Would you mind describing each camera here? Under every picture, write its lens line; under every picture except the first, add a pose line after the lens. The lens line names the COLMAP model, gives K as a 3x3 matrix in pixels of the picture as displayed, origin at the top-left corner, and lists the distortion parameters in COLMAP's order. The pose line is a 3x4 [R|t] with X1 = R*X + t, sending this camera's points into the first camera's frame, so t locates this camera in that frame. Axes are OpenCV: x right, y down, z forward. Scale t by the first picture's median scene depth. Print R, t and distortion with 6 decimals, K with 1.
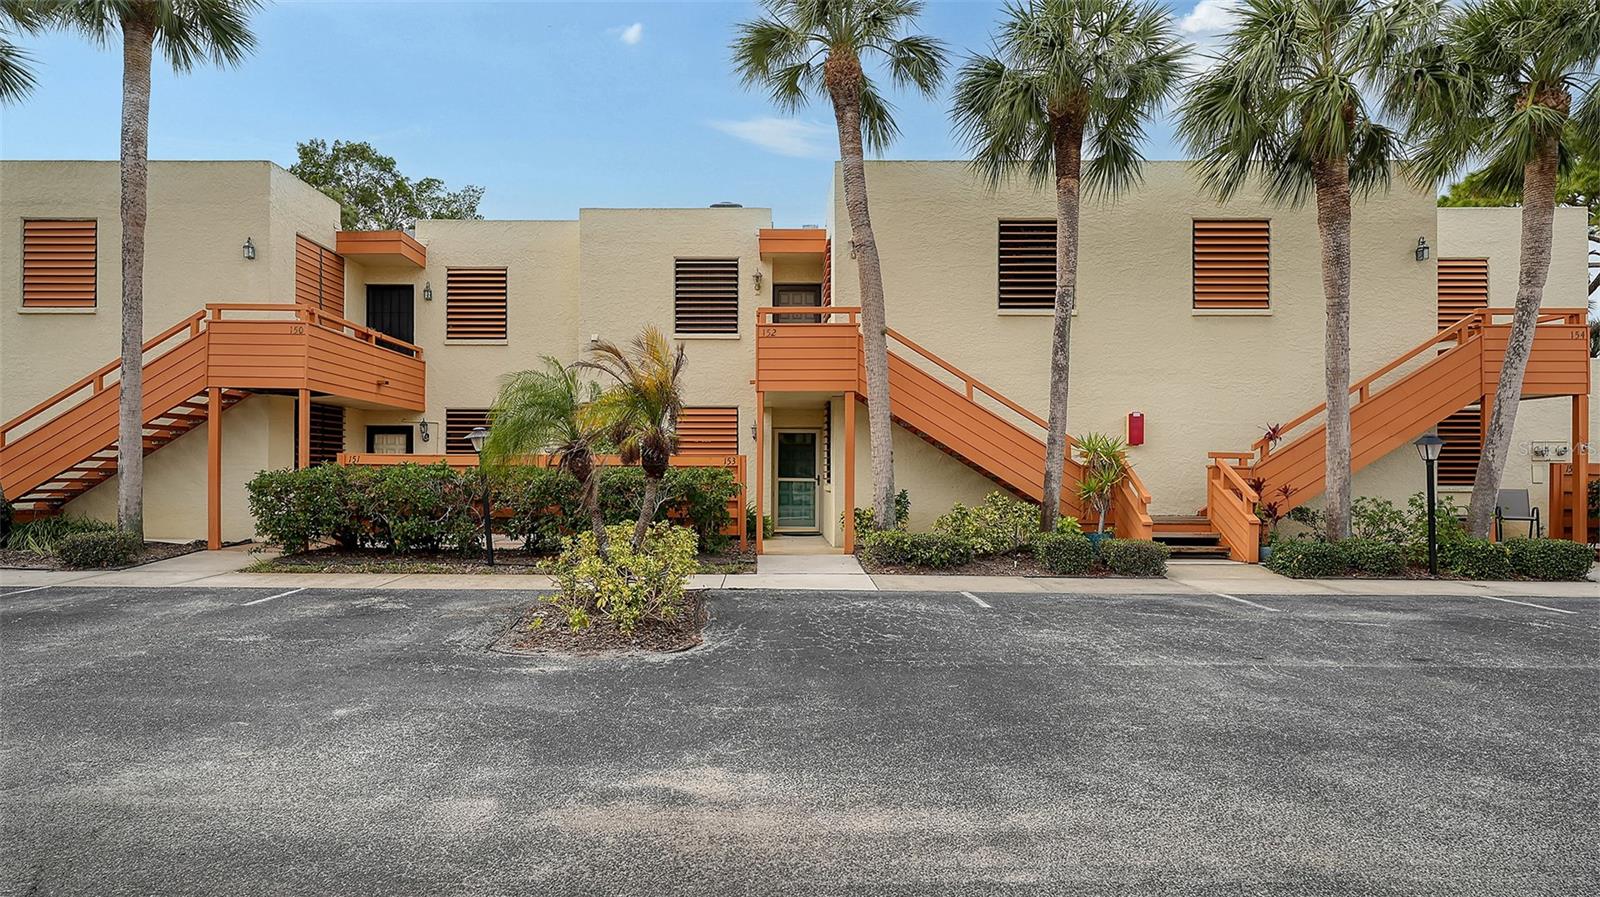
lens RADIAL K [[950.0, 0, 799.5], [0, 950.0, 448.4], [0, 0, 1]] dist [-0.000738, 0.000041]
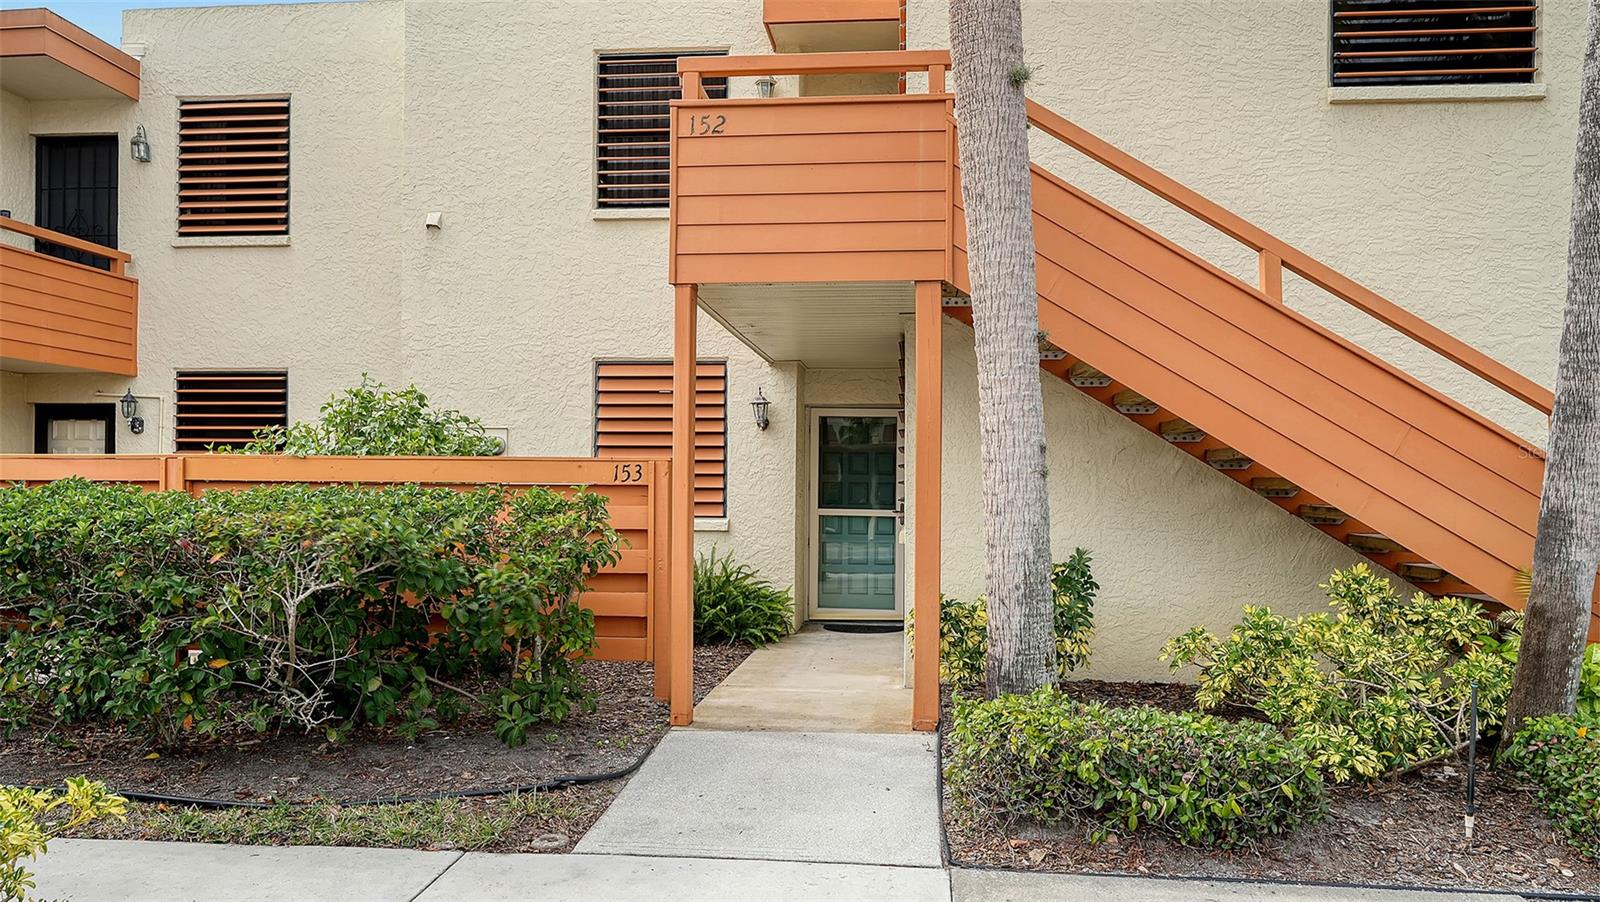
lens RADIAL K [[1098.3, 0, 797.2], [0, 1098.3, 462.5], [0, 0, 1]] dist [0.004852, -0.001839]
pose [[0.989342, 0.002826, -0.145580, 0.051473], [-0.002582, 0.999995, 0.001871, 0.006476], [0.145585, -0.001475, 0.989345, 0.458810]]
